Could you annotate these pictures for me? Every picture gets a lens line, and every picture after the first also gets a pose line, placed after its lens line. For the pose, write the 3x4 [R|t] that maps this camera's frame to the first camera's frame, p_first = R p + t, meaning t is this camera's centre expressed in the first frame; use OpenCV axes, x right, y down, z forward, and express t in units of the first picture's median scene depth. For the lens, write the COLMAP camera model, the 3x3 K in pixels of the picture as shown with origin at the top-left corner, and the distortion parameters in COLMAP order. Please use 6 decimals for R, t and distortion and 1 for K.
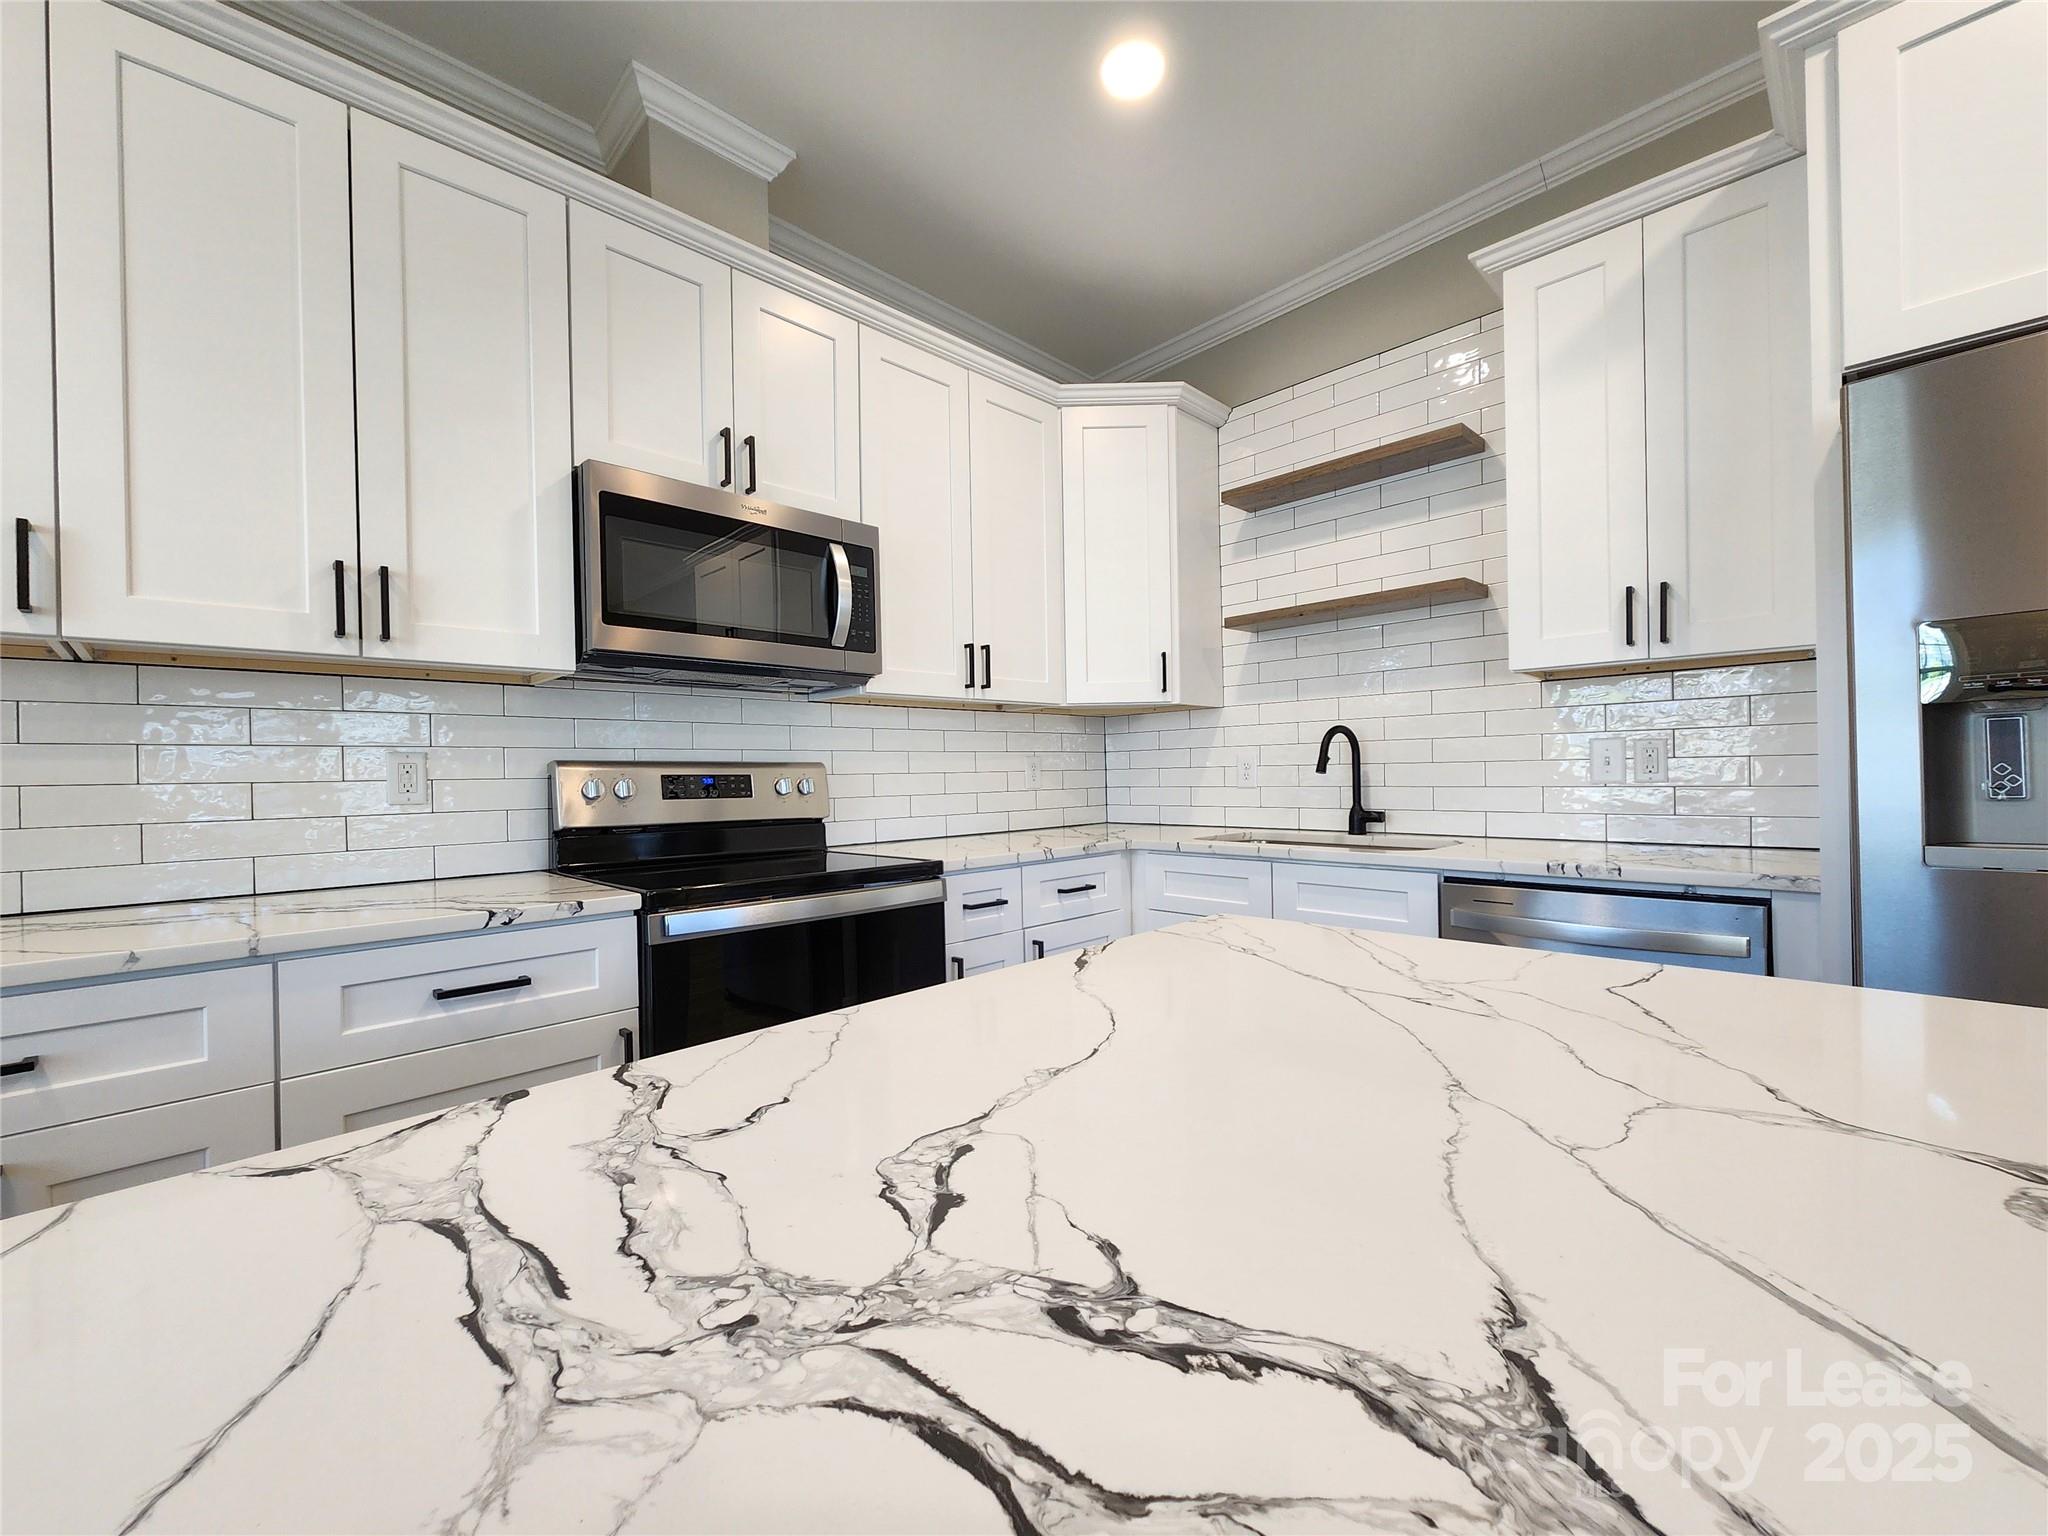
lens RADIAL K [[841.3, 0, 1028.3], [0, 841.3, 776.9], [0, 0, 1]] dist [0.001634, 0.000881]
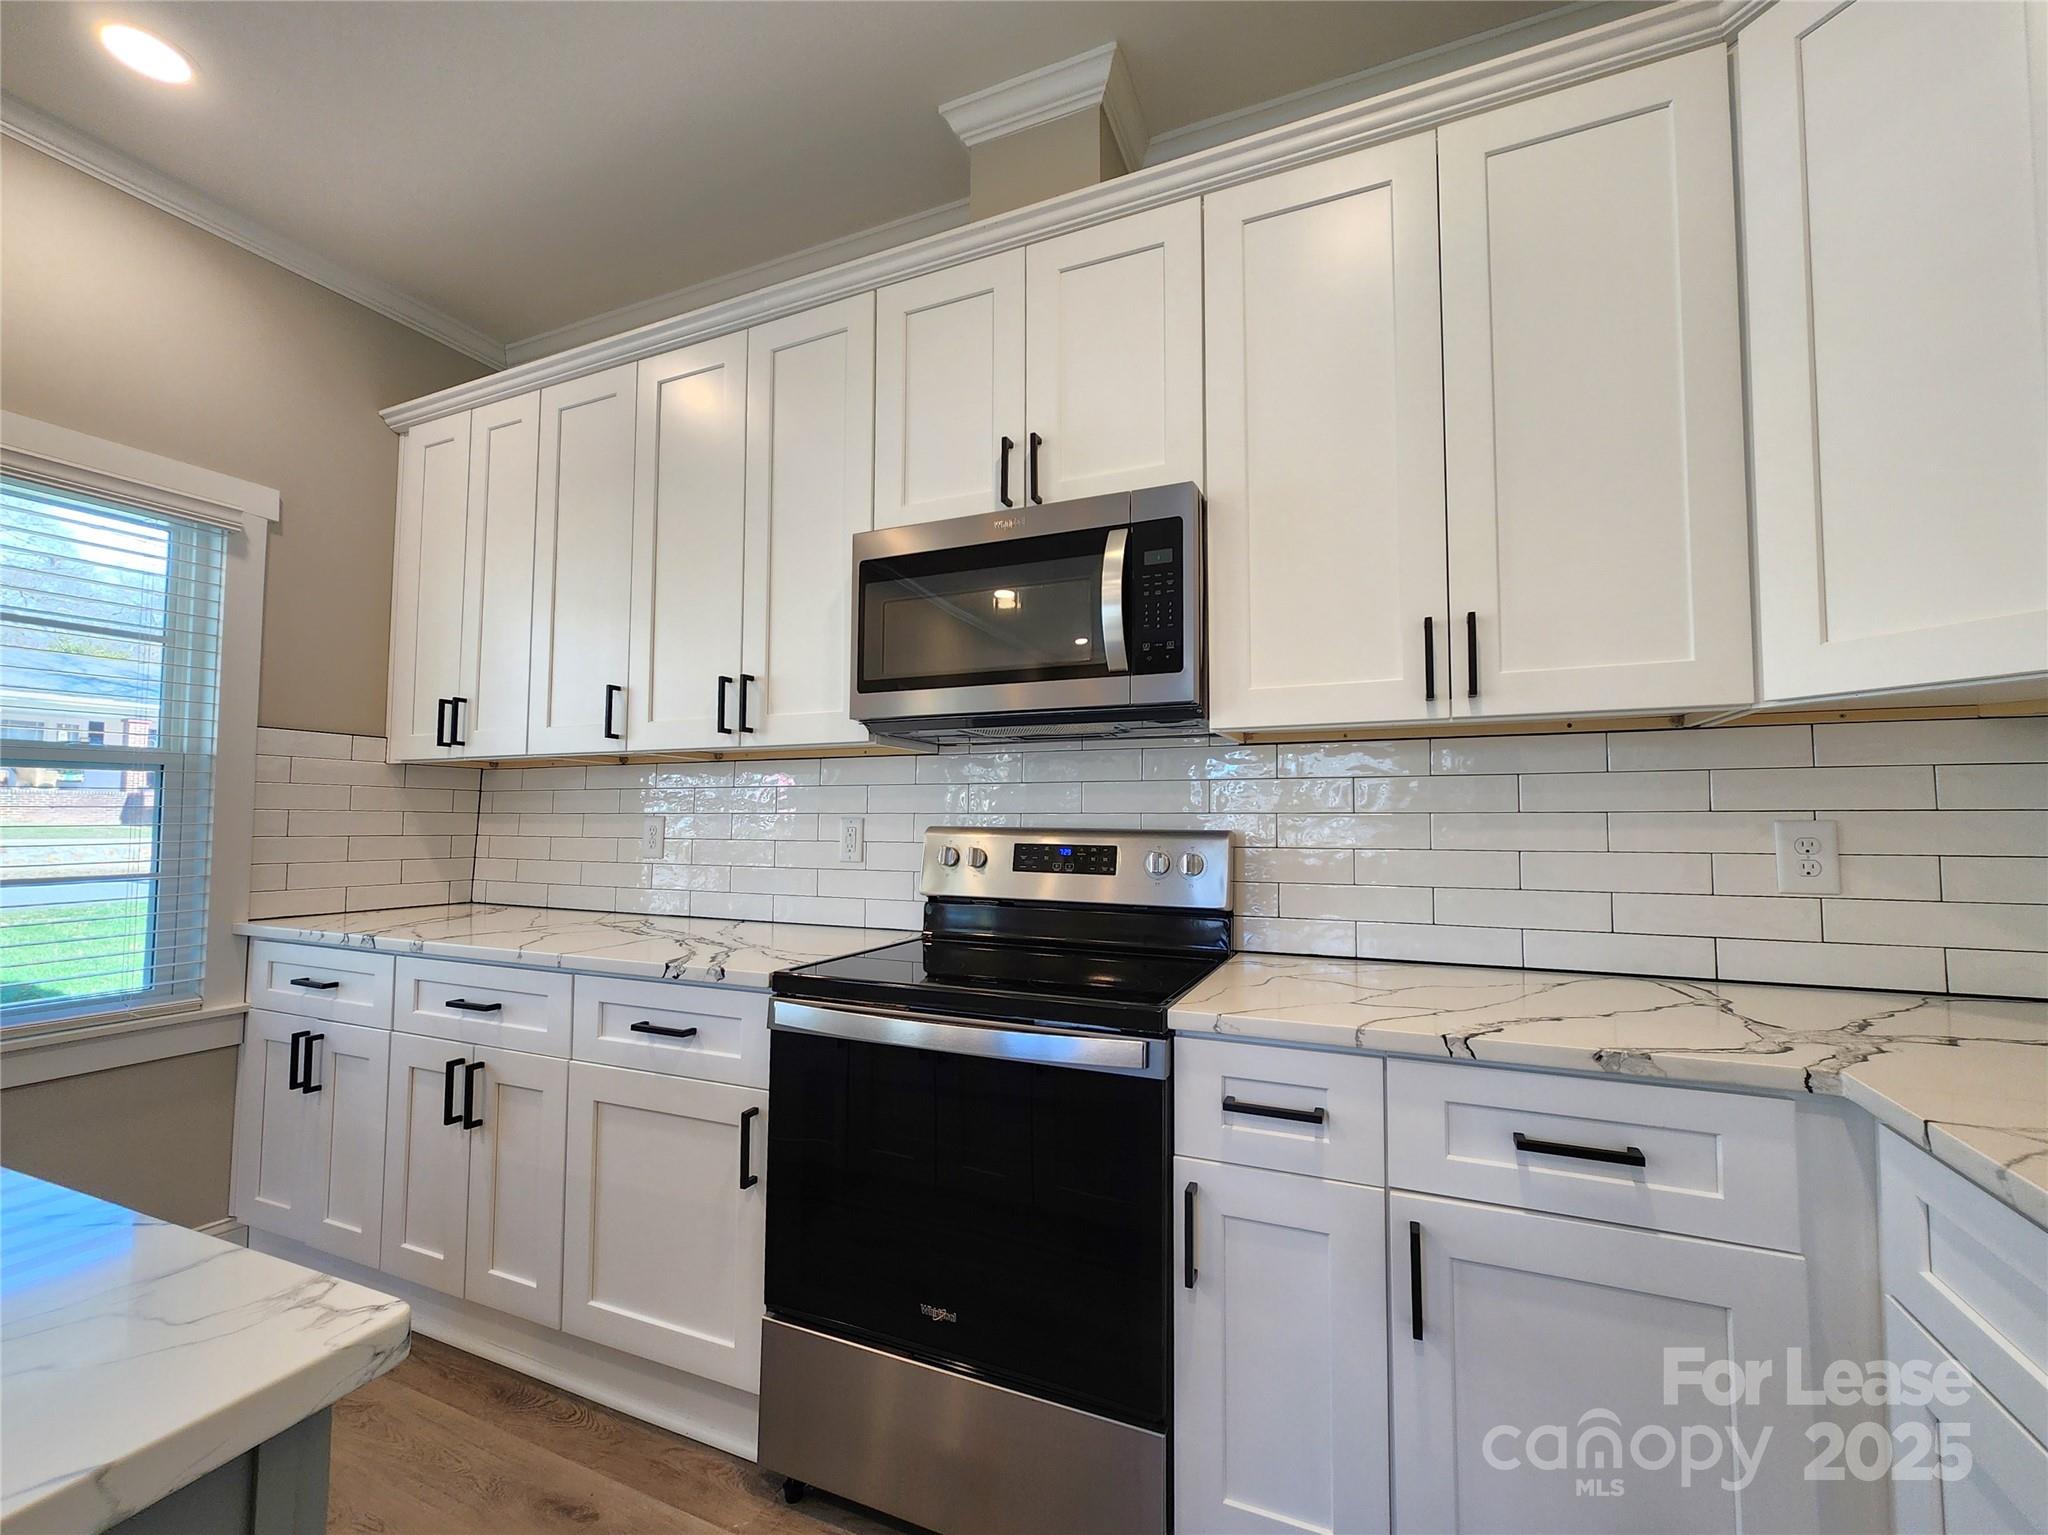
lens RADIAL K [[866.1, 0, 1013.1], [0, 866.1, 779.5], [0, 0, 1]] dist [0.000240, -0.000370]
pose [[0.354936, -0.027588, -0.934484, 0.394058], [-0.012196, 0.999343, -0.034136, -0.035834], [0.934811, 0.023513, 0.354366, 0.621239]]
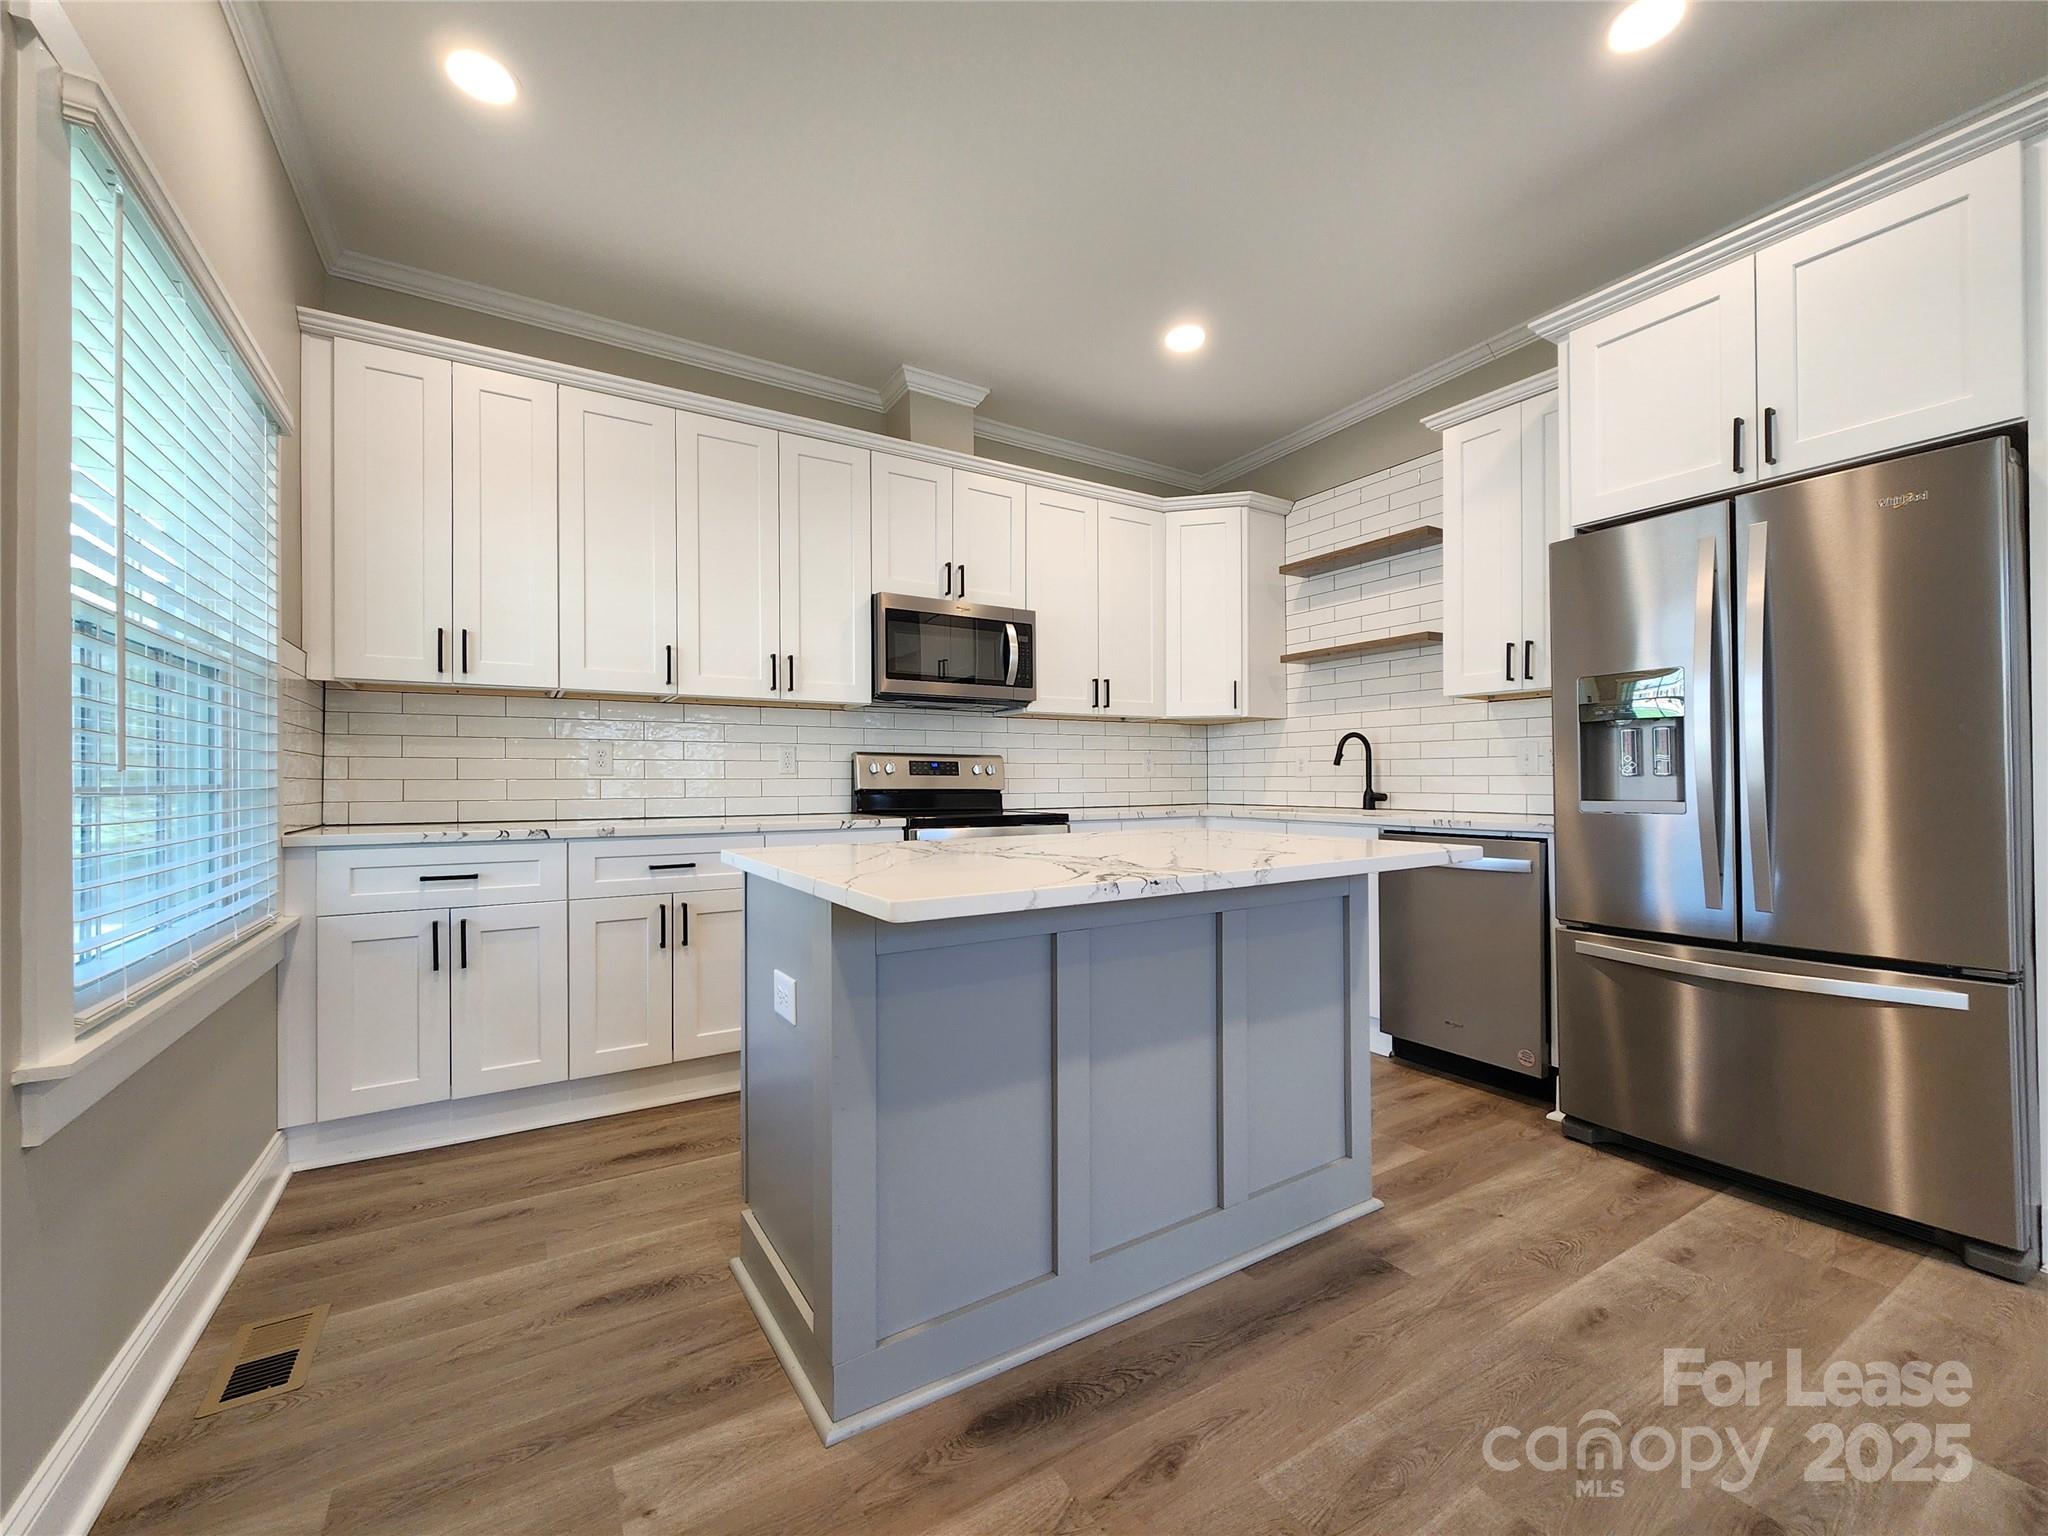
lens RADIAL K [[841.3, 0, 1025.1], [0, 841.3, 783.0], [0, 0, 1]] dist [0.001634, 0.000881]
pose [[0.973349, 0.015516, -0.228803, 0.177378], [-0.014632, 0.999877, 0.005561, 0.027862], [0.228862, -0.002065, 0.973457, -0.582340]]
